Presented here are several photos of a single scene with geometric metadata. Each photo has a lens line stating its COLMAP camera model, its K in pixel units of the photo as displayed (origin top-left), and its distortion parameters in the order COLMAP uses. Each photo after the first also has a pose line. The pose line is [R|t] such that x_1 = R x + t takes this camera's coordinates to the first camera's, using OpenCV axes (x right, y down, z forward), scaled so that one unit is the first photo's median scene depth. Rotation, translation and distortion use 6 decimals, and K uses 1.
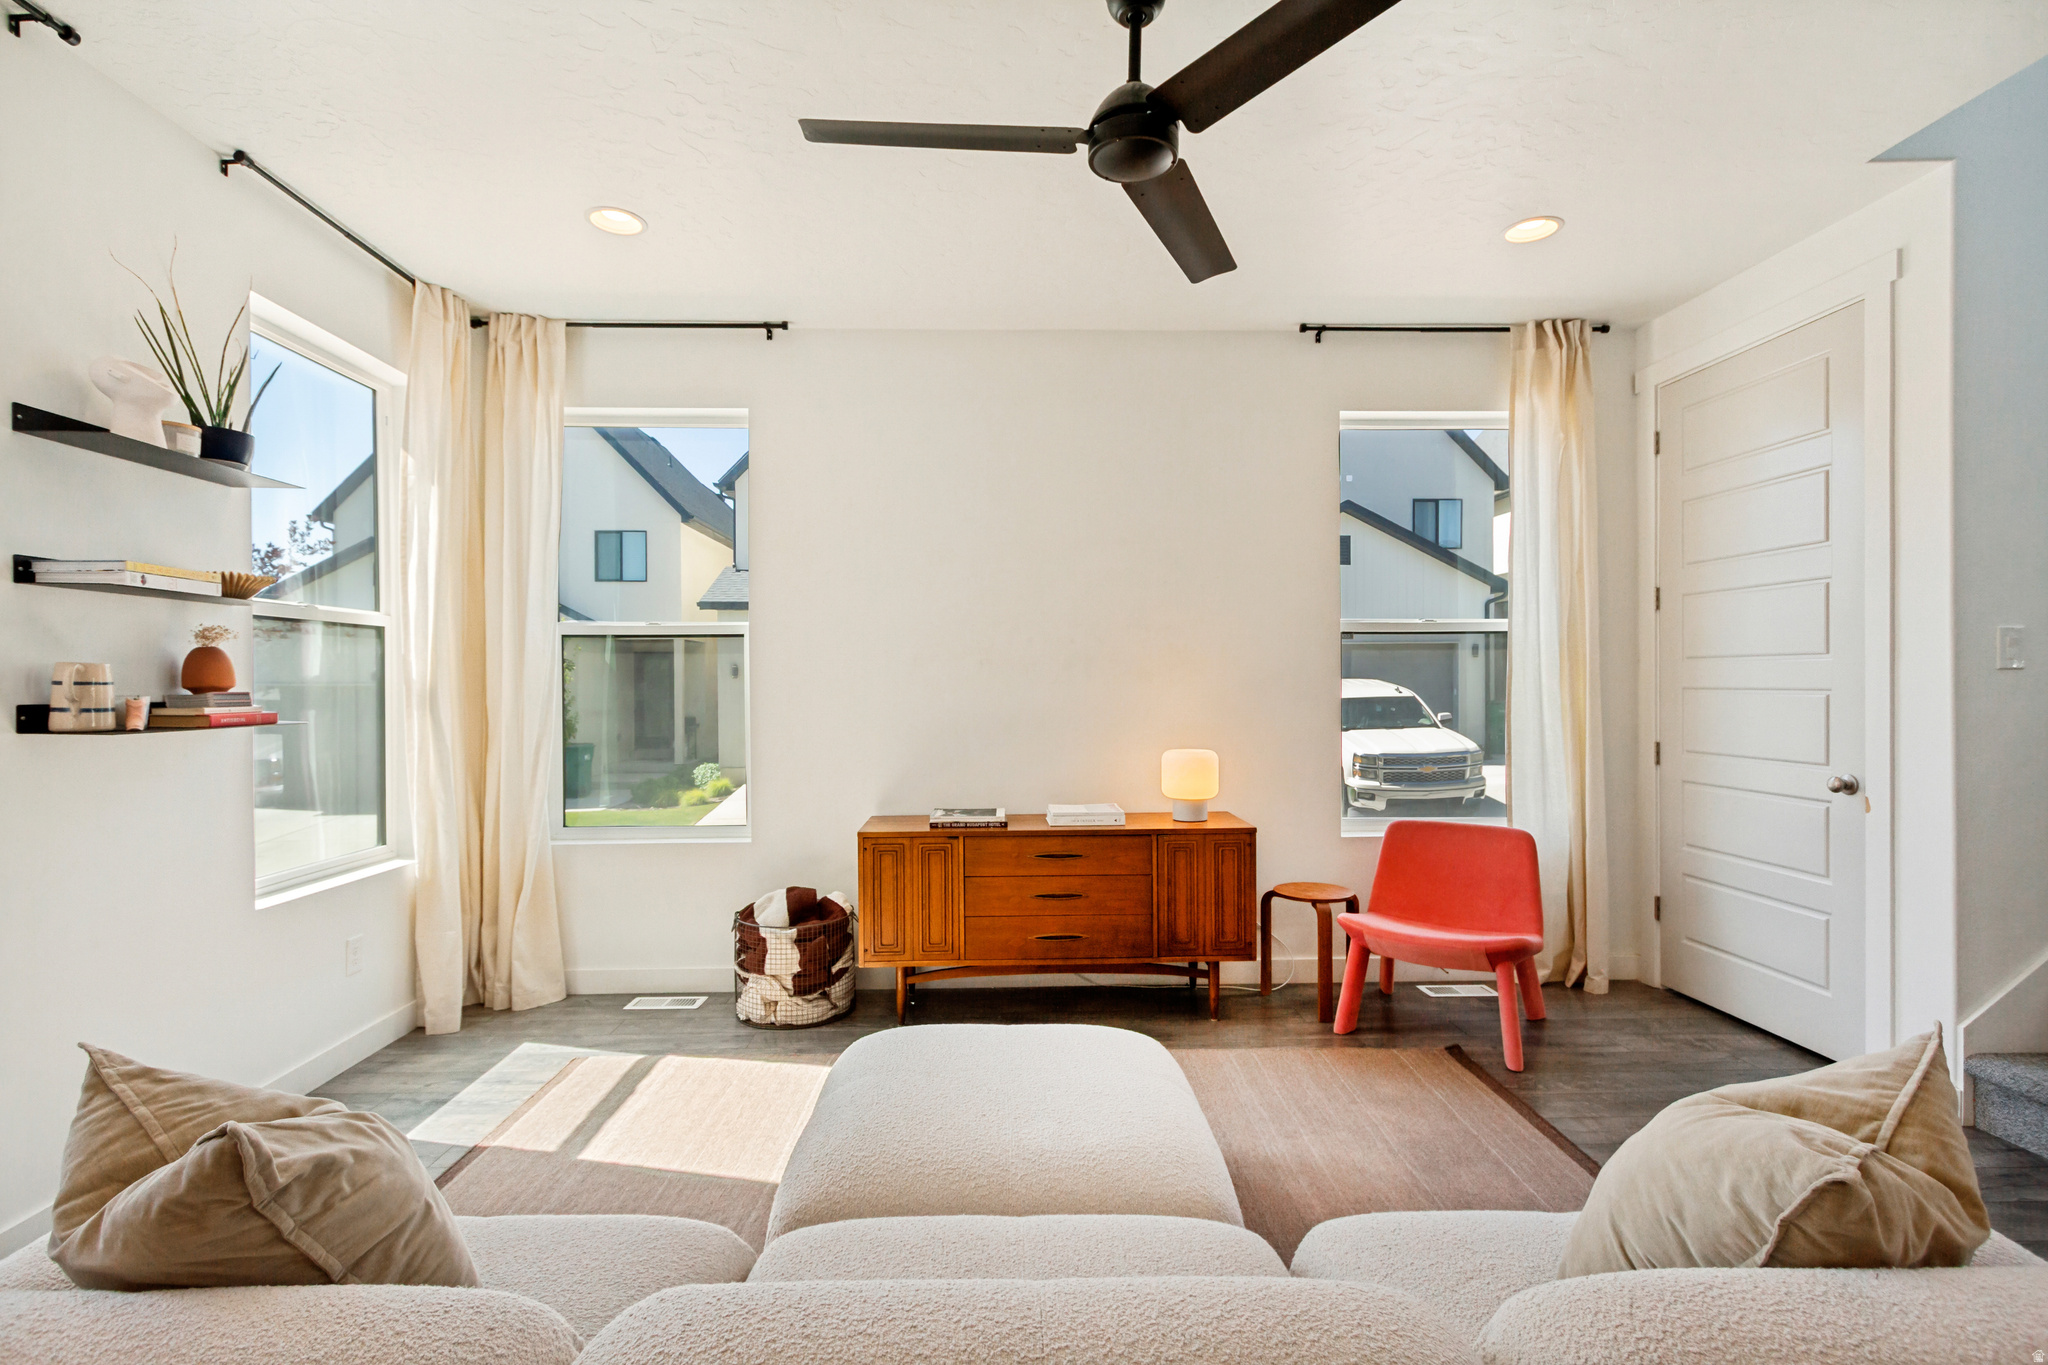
lens RADIAL K [[962.5, 0, 1029.1], [0, 962.5, 689.0], [0, 0, 1]] dist [0.002069, 0.000138]
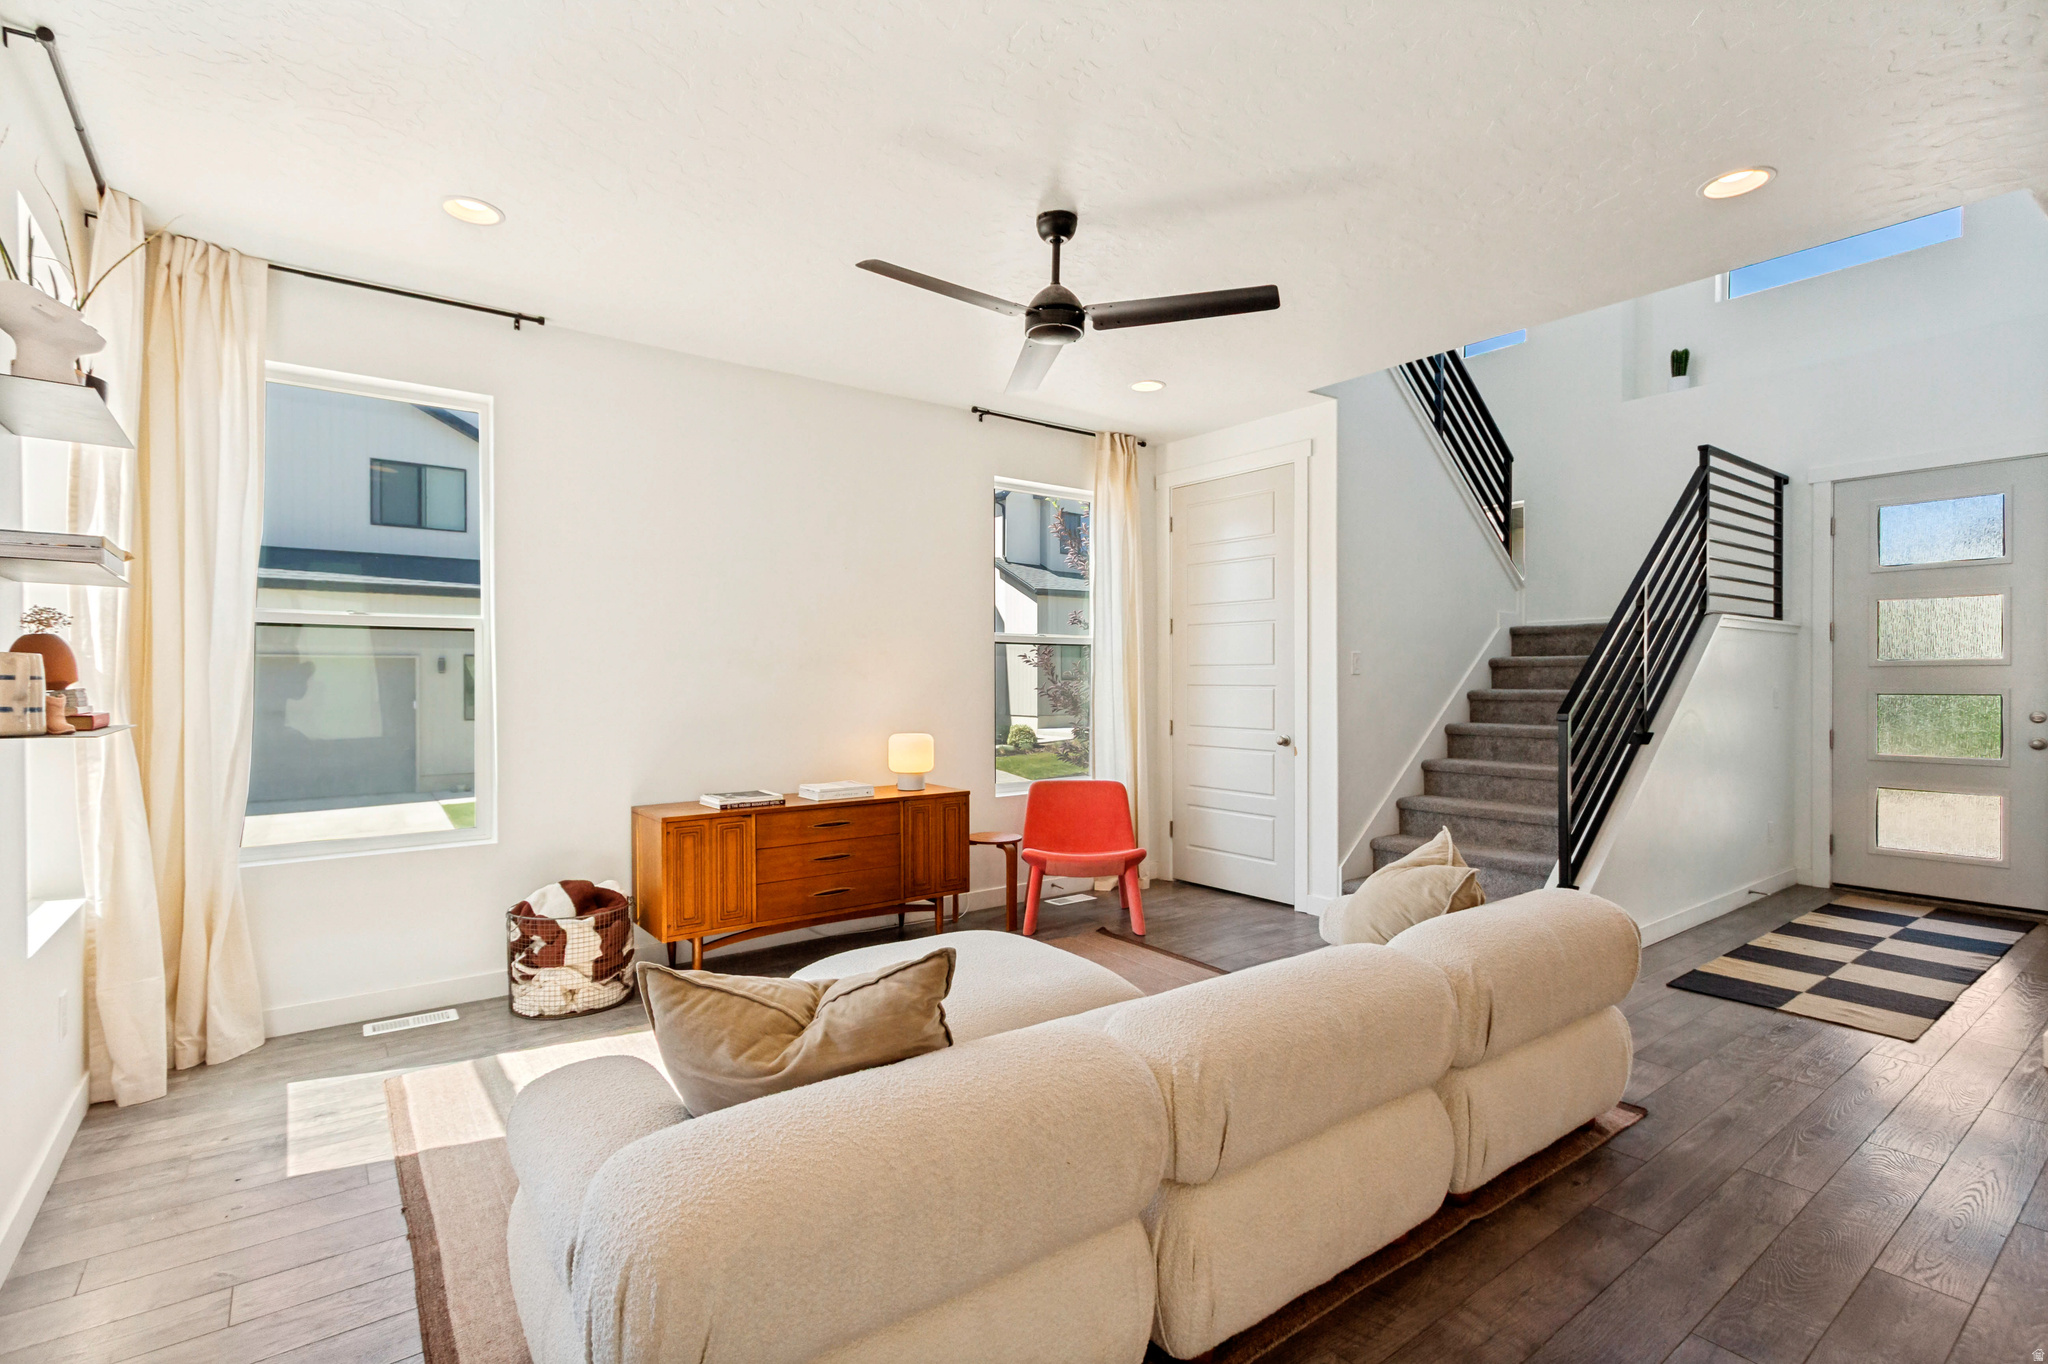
lens RADIAL K [[962.5, 0, 1029.1], [0, 962.5, 688.5], [0, 0, 1]] dist [0.002069, 0.000138]
pose [[0.809491, -0.001639, 0.587131, -0.468871], [0.000322, 0.999997, 0.002347, 0.000996], [-0.587133, -0.001711, 0.809489, -0.113508]]
